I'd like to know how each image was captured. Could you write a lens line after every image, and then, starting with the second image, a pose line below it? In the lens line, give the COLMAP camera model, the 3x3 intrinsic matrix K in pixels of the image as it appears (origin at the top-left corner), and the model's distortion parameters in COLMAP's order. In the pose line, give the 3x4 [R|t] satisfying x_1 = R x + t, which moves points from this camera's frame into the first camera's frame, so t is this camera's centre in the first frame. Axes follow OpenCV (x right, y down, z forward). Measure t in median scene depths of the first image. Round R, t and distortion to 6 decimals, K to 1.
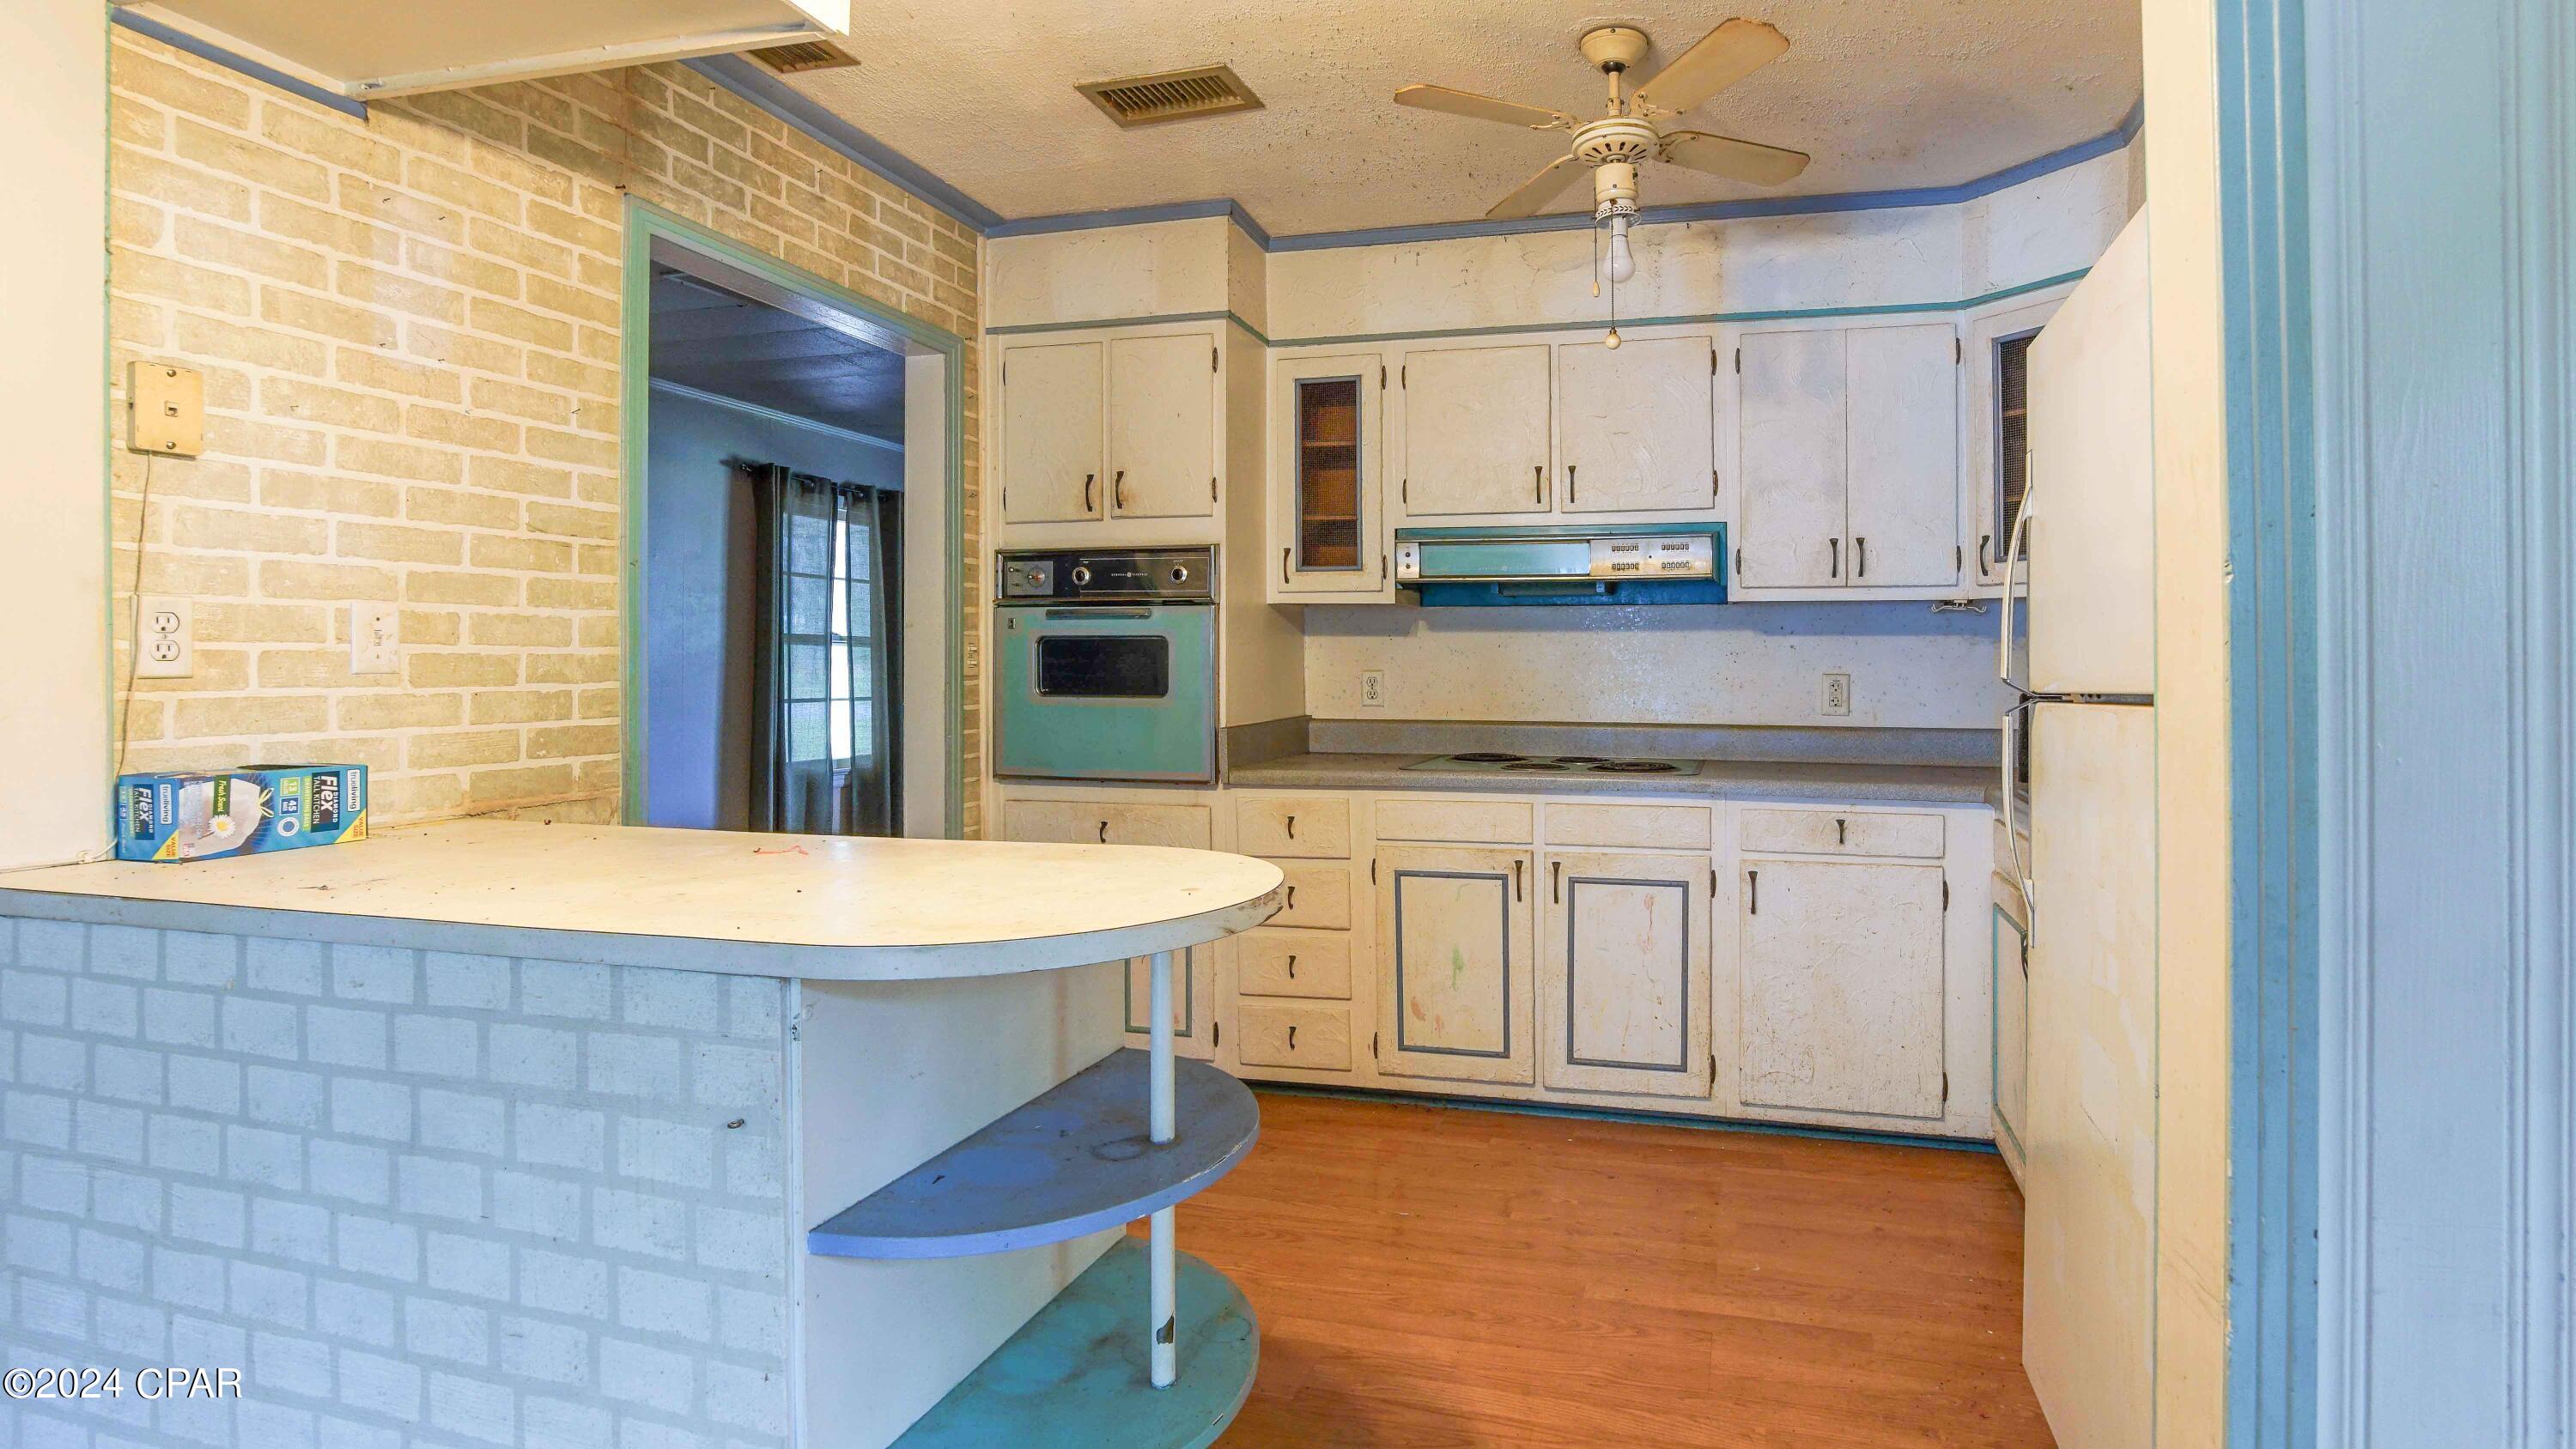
lens RADIAL K [[1188.2, 0, 1412.6], [0, 1188.2, 659.3], [0, 0, 1]] dist [-0.030887, 0.004743]
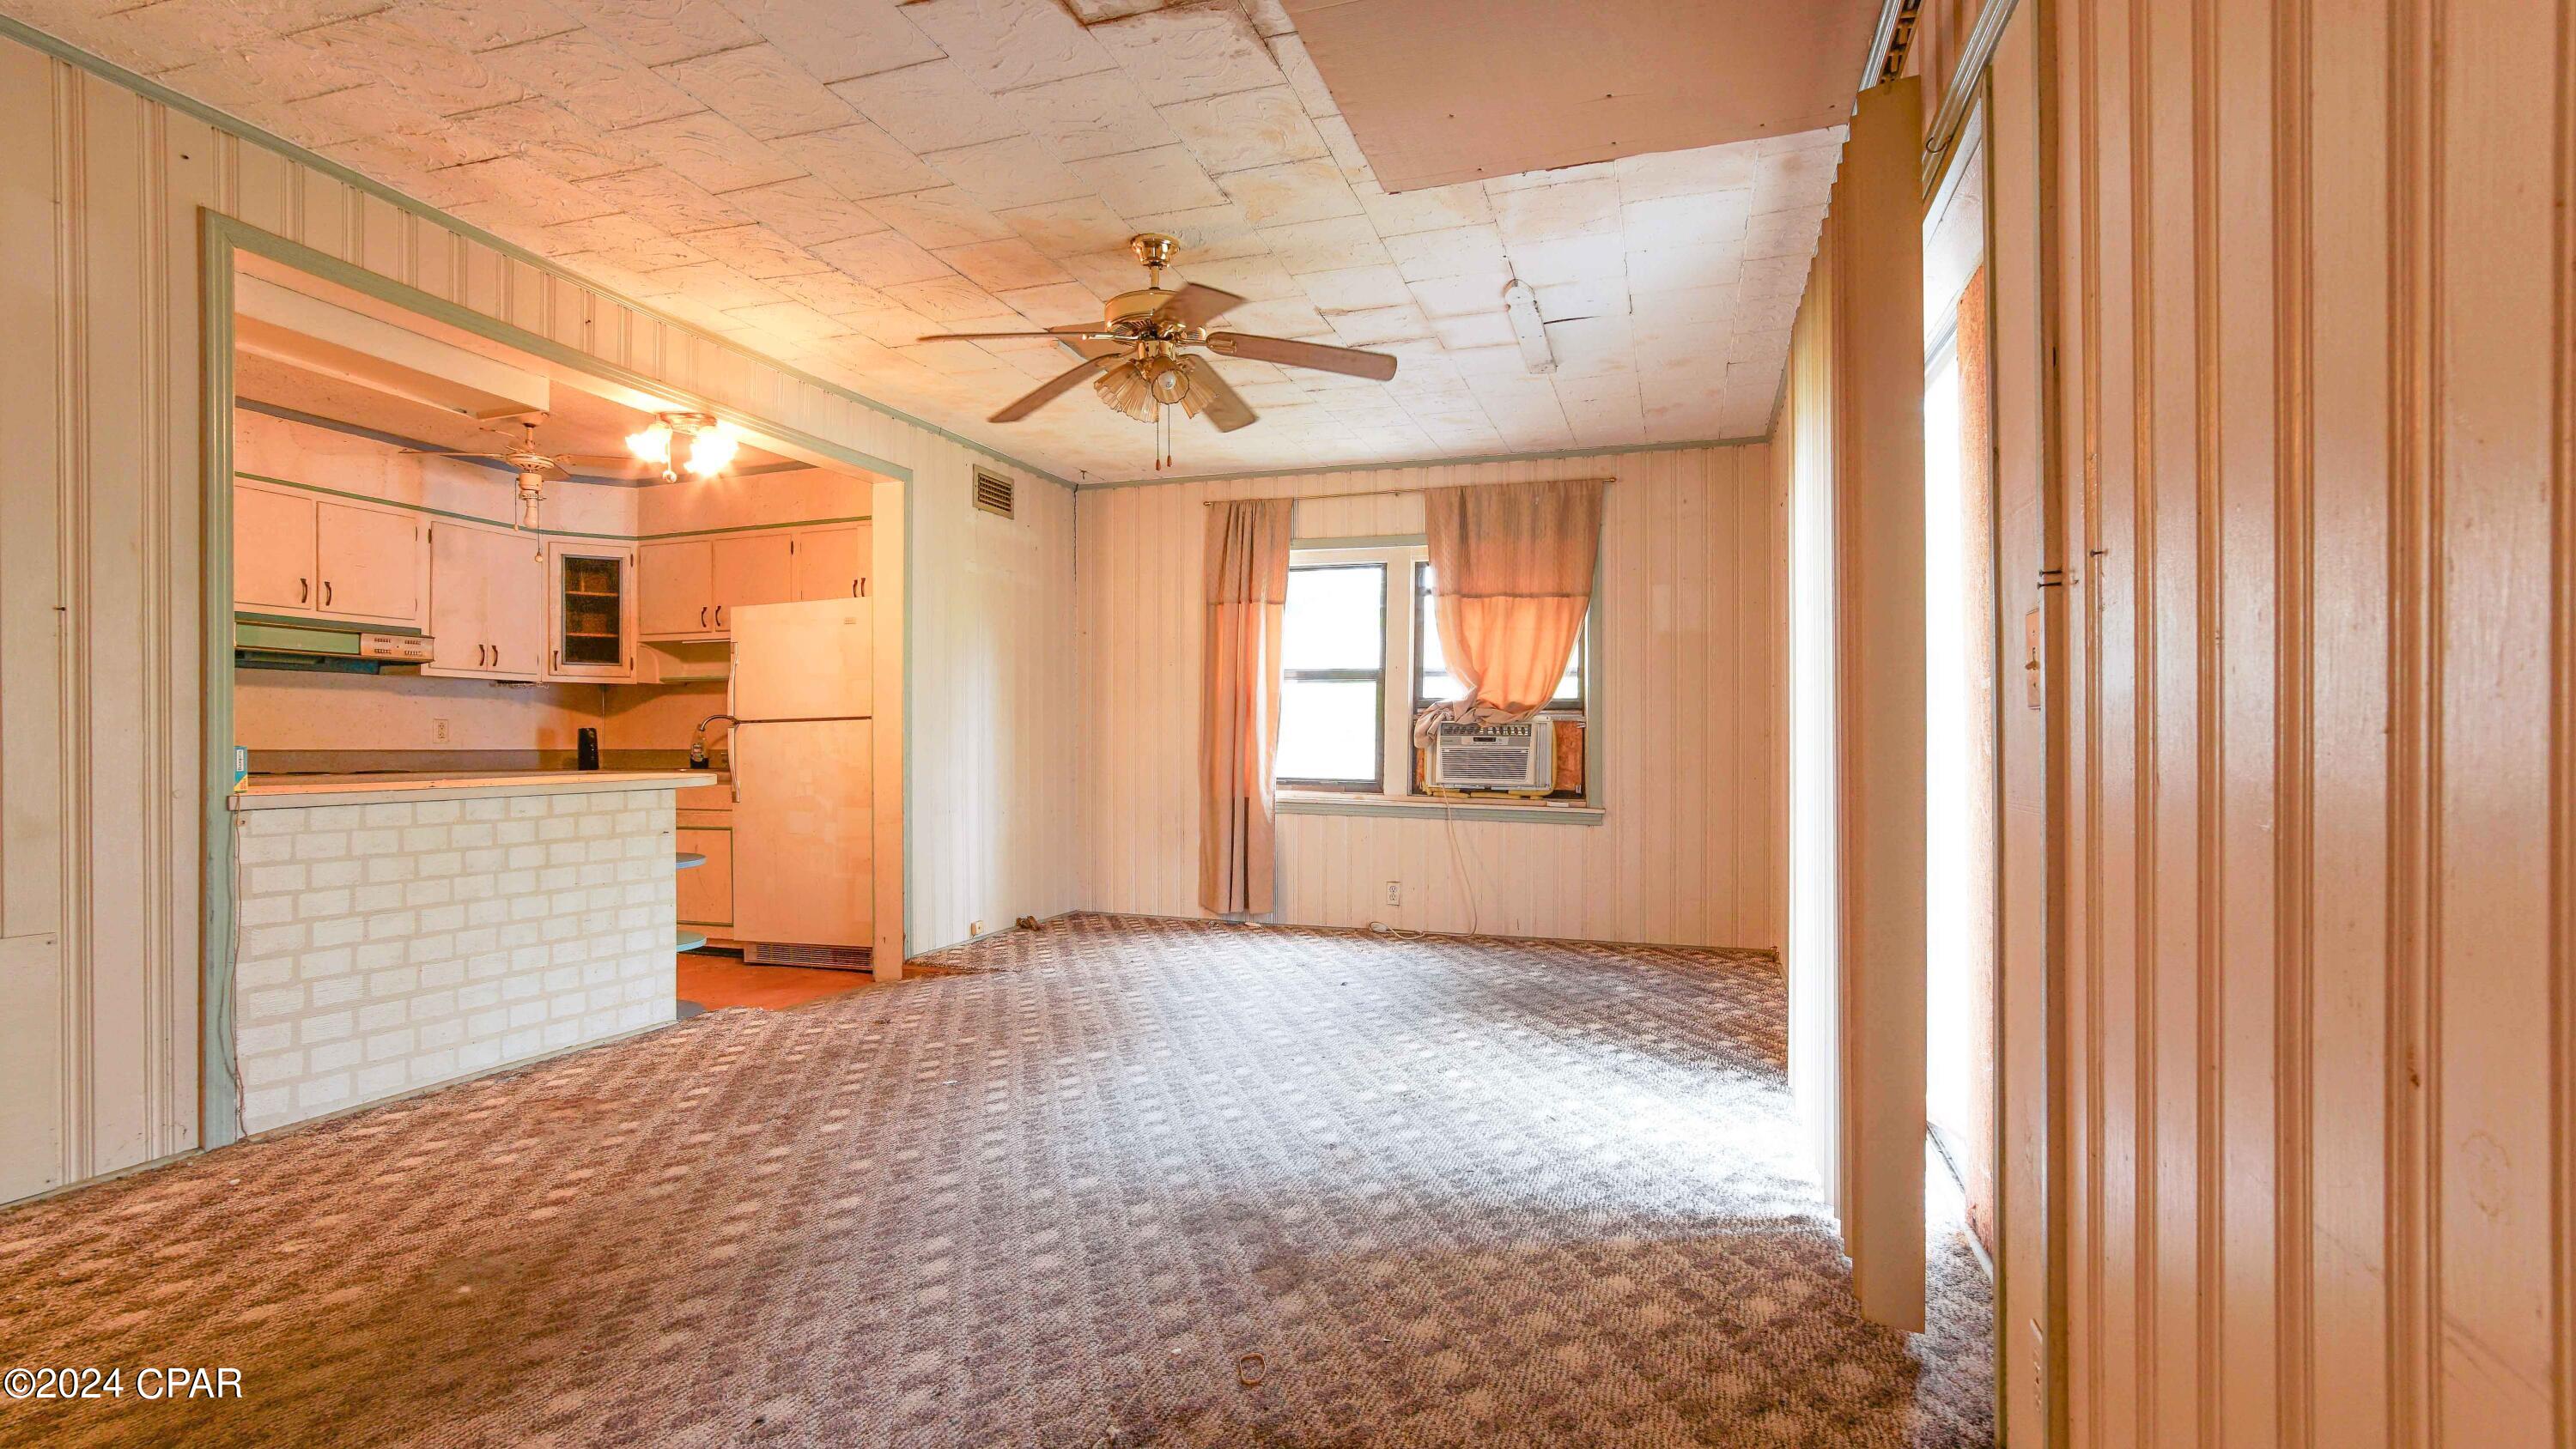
lens RADIAL K [[1188.2, 0, 1309.8], [0, 1188.2, 734.1], [0, 0, 1]] dist [-0.030887, 0.004743]
pose [[0.068103, 0.009703, 0.997631, -2.115966], [-0.006405, 0.999936, -0.009289, 0.067990], [-0.997658, -0.005757, 0.068161, -0.613166]]
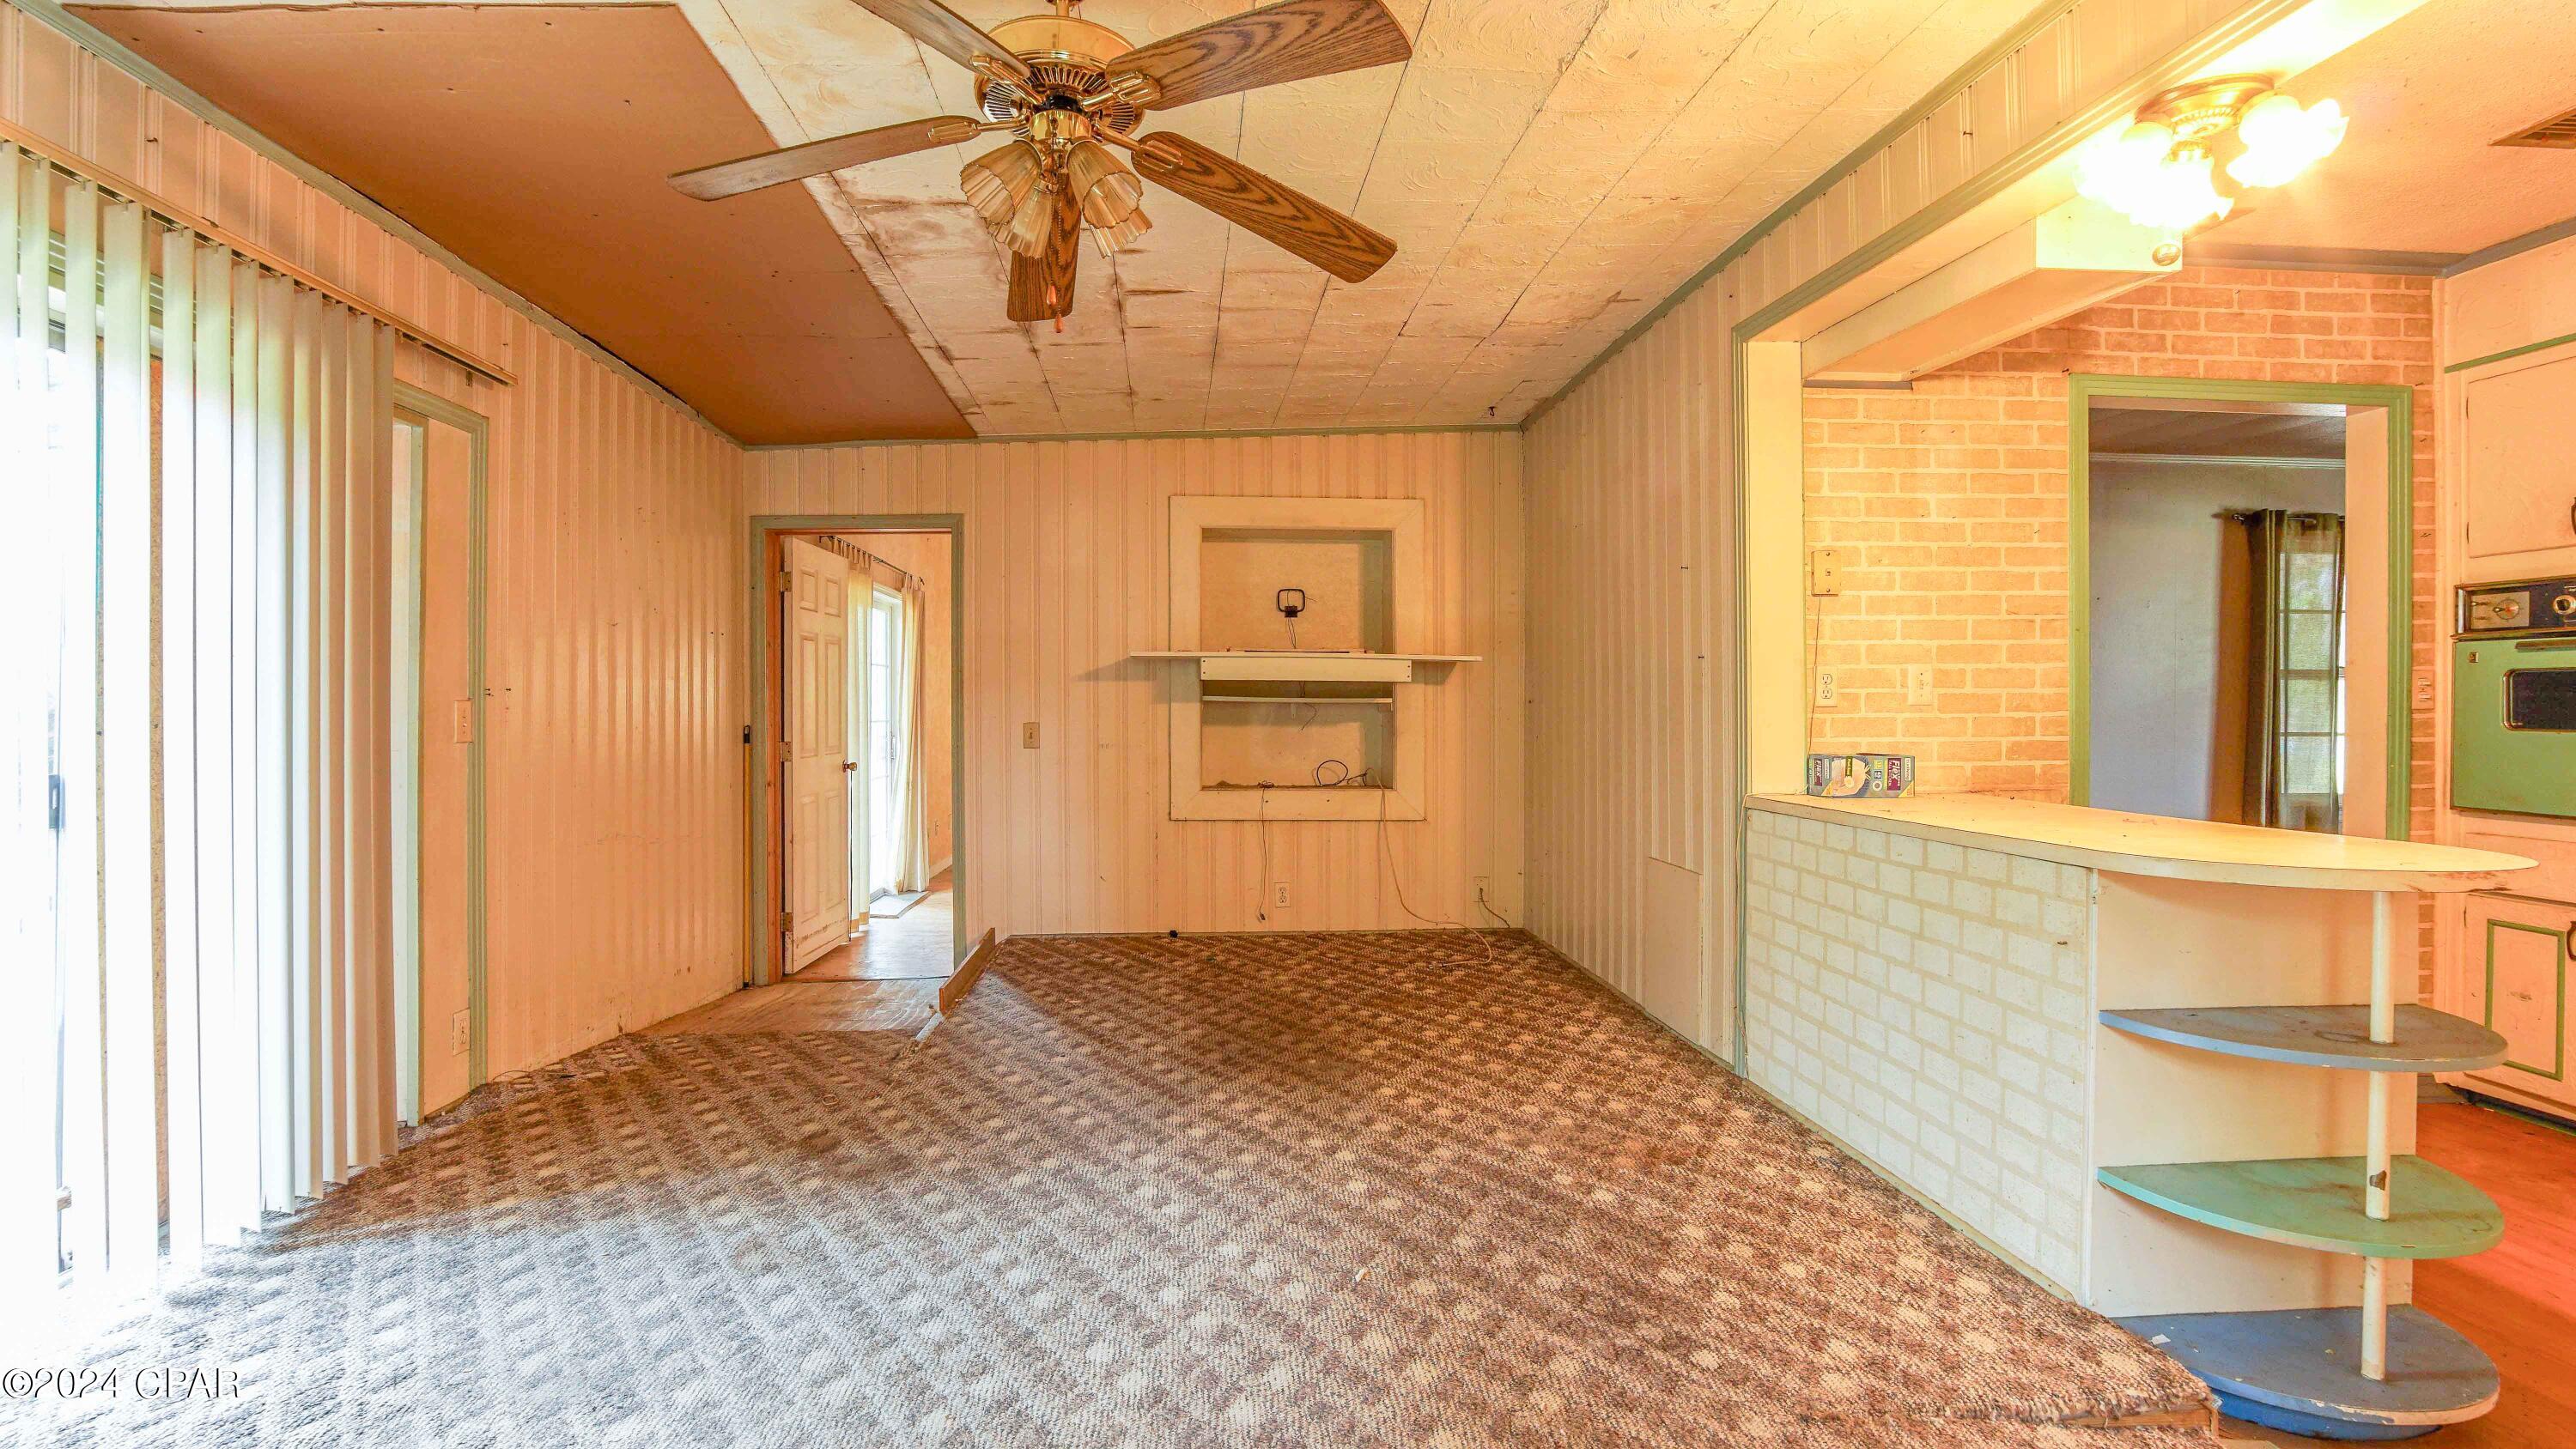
lens RADIAL K [[1188.2, 0, 1250.6], [0, 1188.2, 722.5], [0, 0, 1]] dist [-0.030887, 0.004743]
pose [[0.293146, 0.014502, -0.955958, 0.451945], [0.008062, 0.999812, 0.017639, -0.000882], [0.956034, -0.012877, 0.292974, -0.430614]]
